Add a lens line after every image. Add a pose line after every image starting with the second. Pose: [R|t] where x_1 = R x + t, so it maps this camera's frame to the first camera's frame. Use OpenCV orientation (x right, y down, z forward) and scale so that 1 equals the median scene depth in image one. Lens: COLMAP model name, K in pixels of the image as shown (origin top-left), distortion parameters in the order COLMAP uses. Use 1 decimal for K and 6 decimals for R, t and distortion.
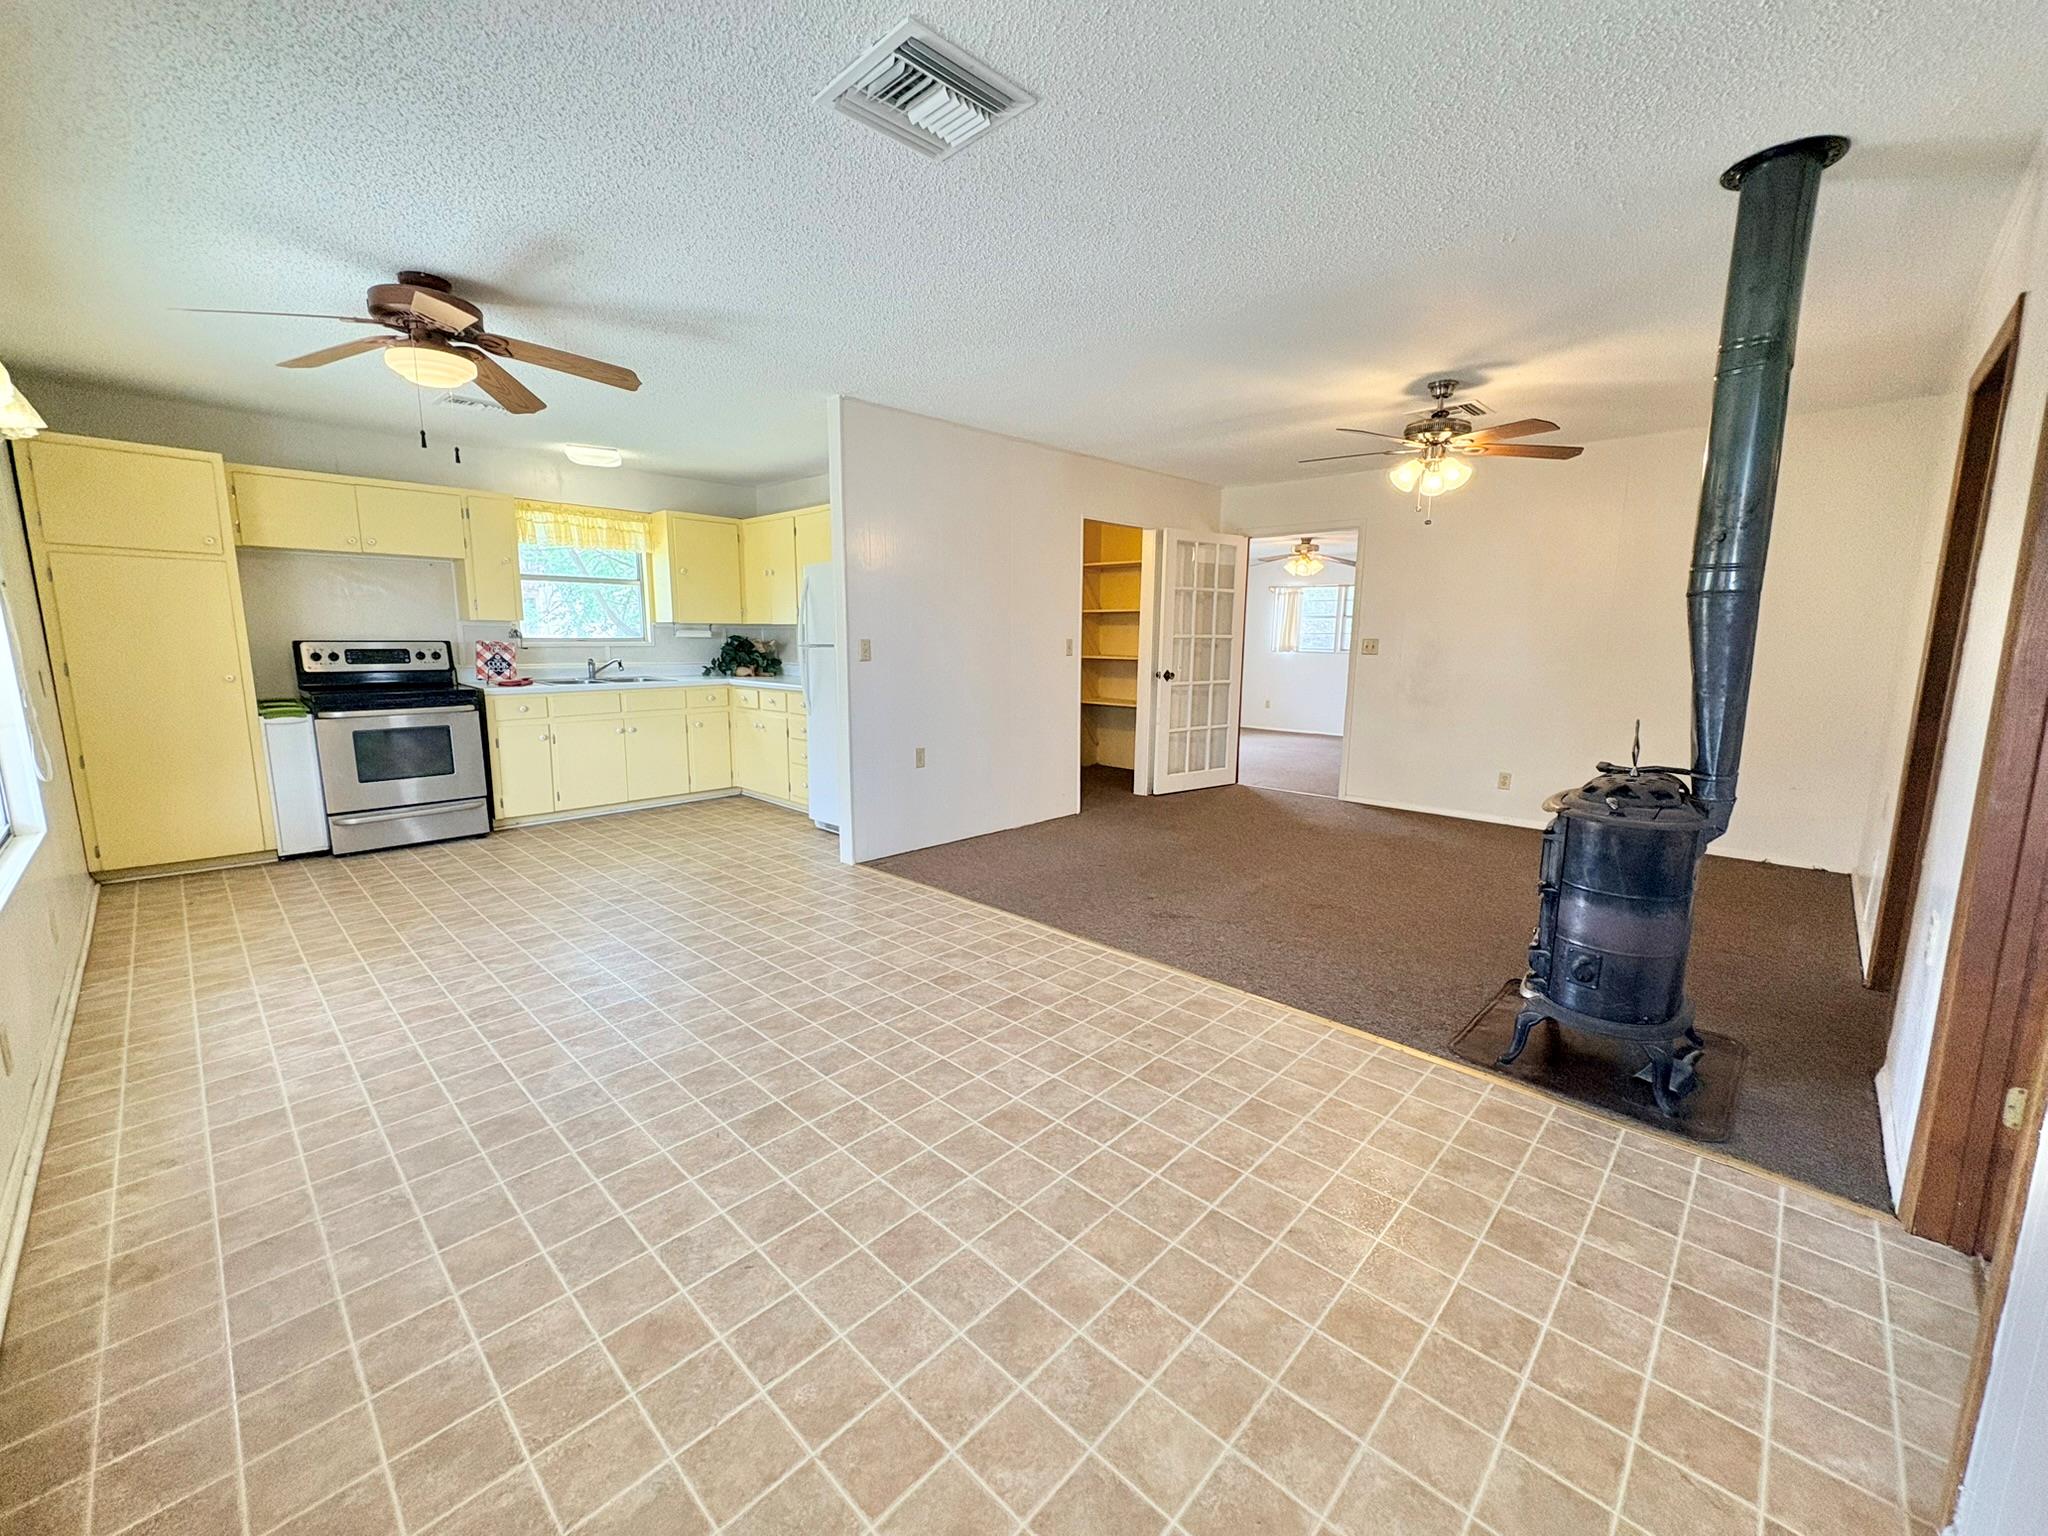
lens RADIAL K [[823.8, 0, 977.7], [0, 823.8, 617.9], [0, 0, 1]] dist [0.002159, 0.001089]
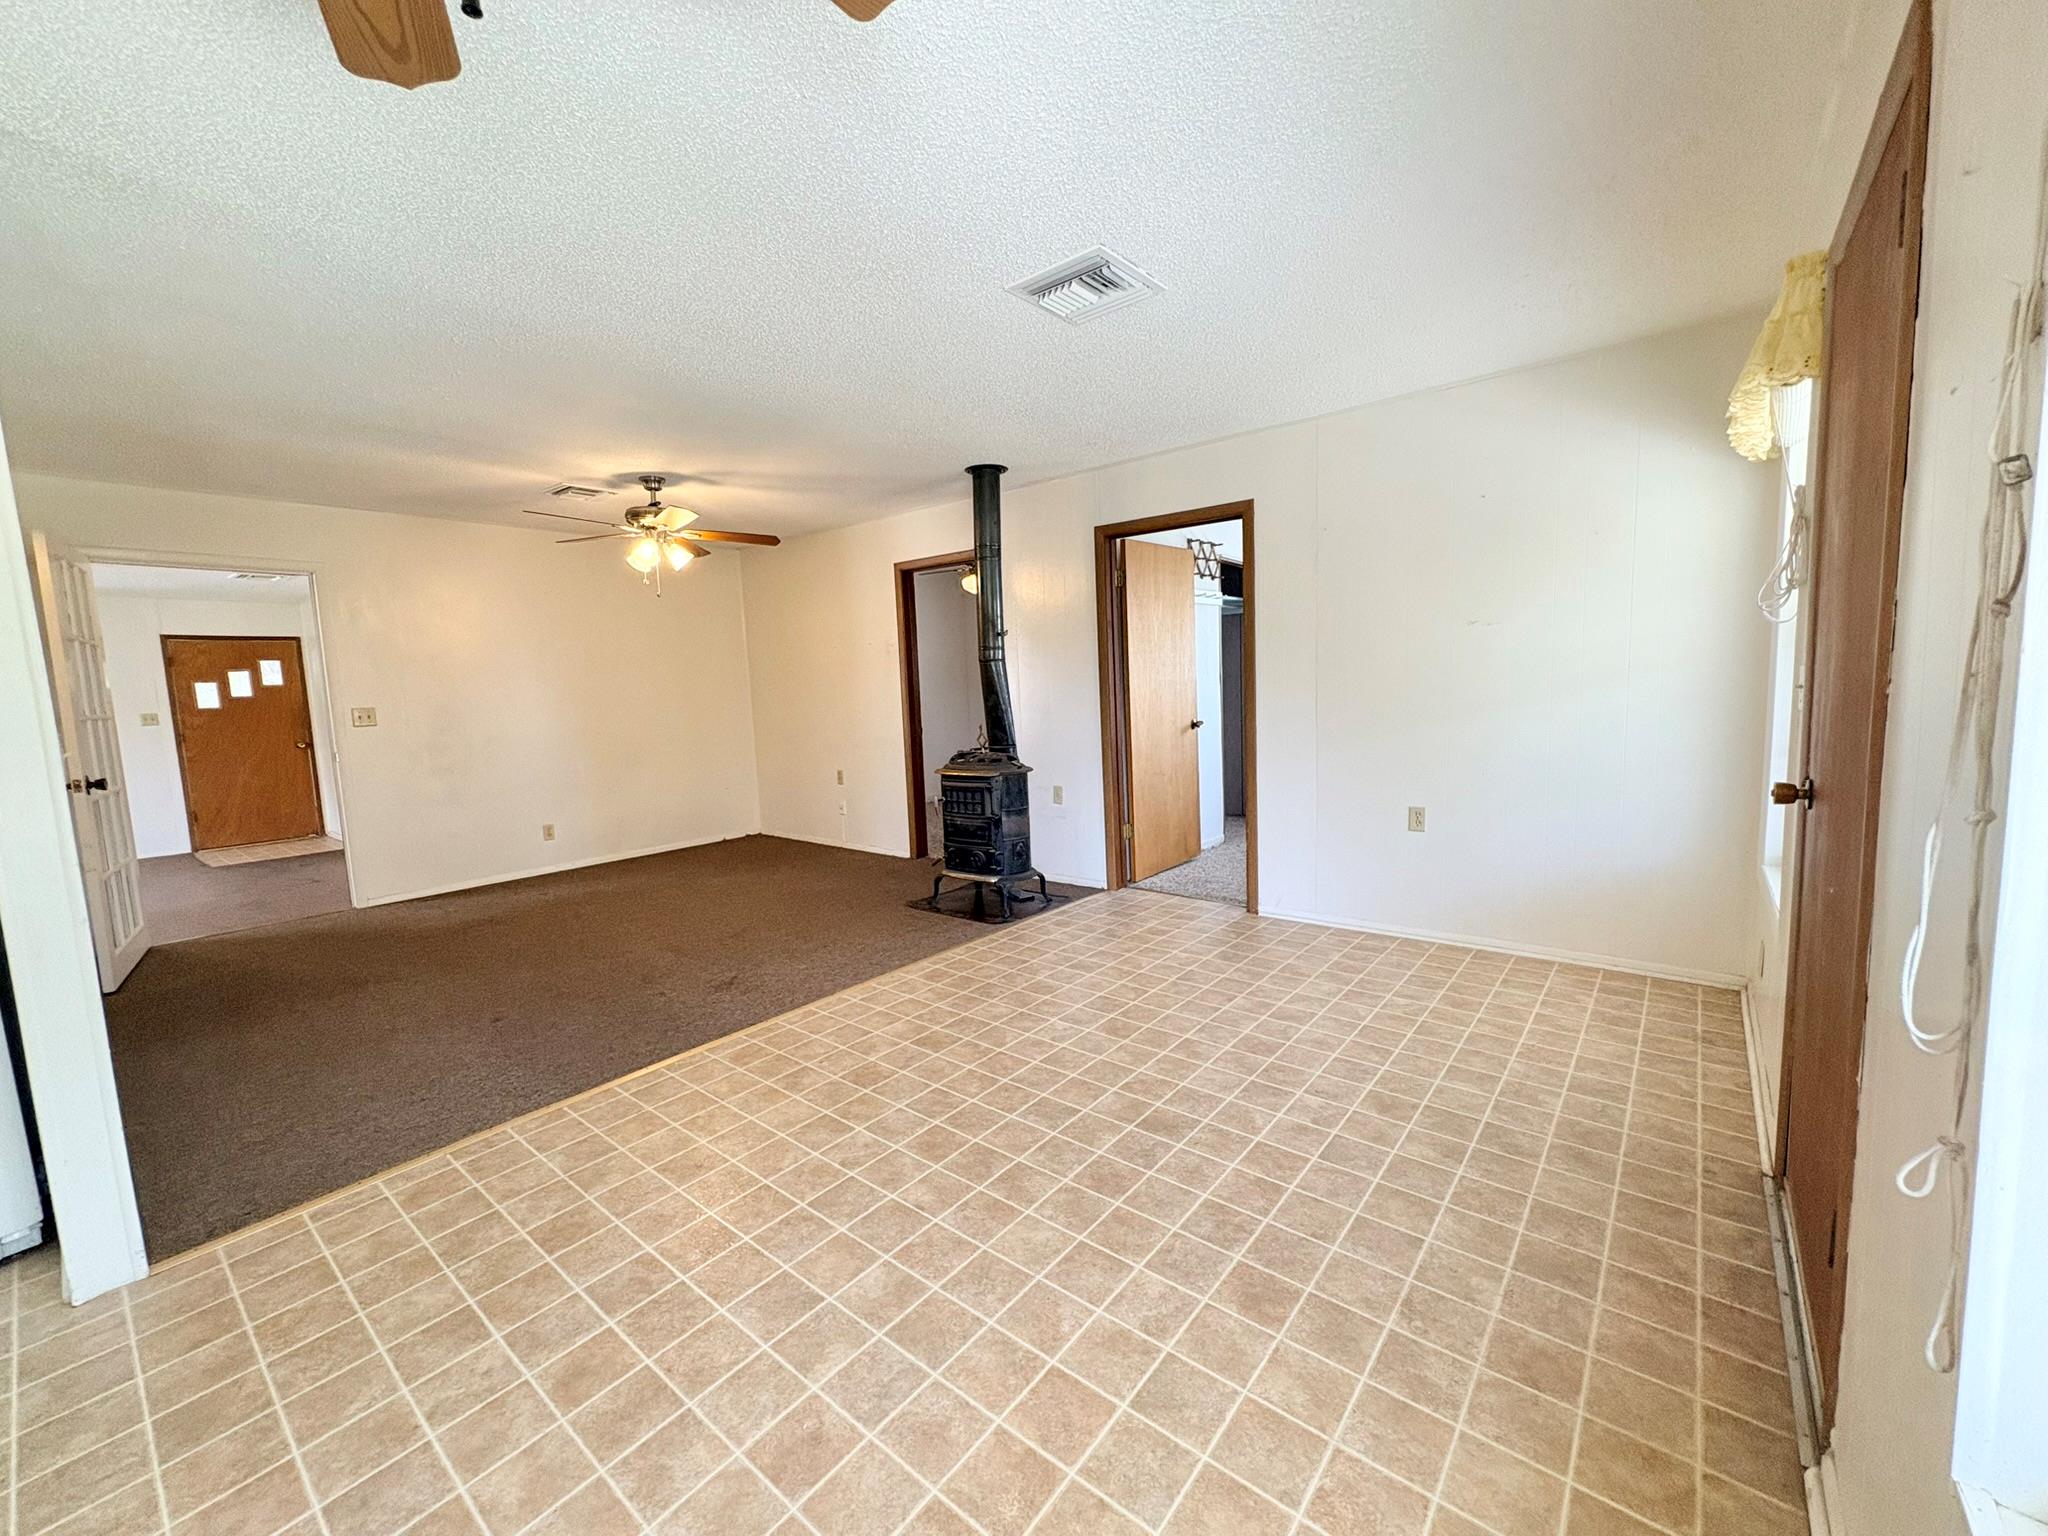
lens RADIAL K [[823.8, 0, 1040.0], [0, 823.8, 765.8], [0, 0, 1]] dist [0.002159, 0.001089]
pose [[-0.116154, -0.104602, 0.987708, -1.115299], [0.016907, 0.994087, 0.107266, 0.015605], [-0.993087, 0.029158, -0.113699, 1.121883]]
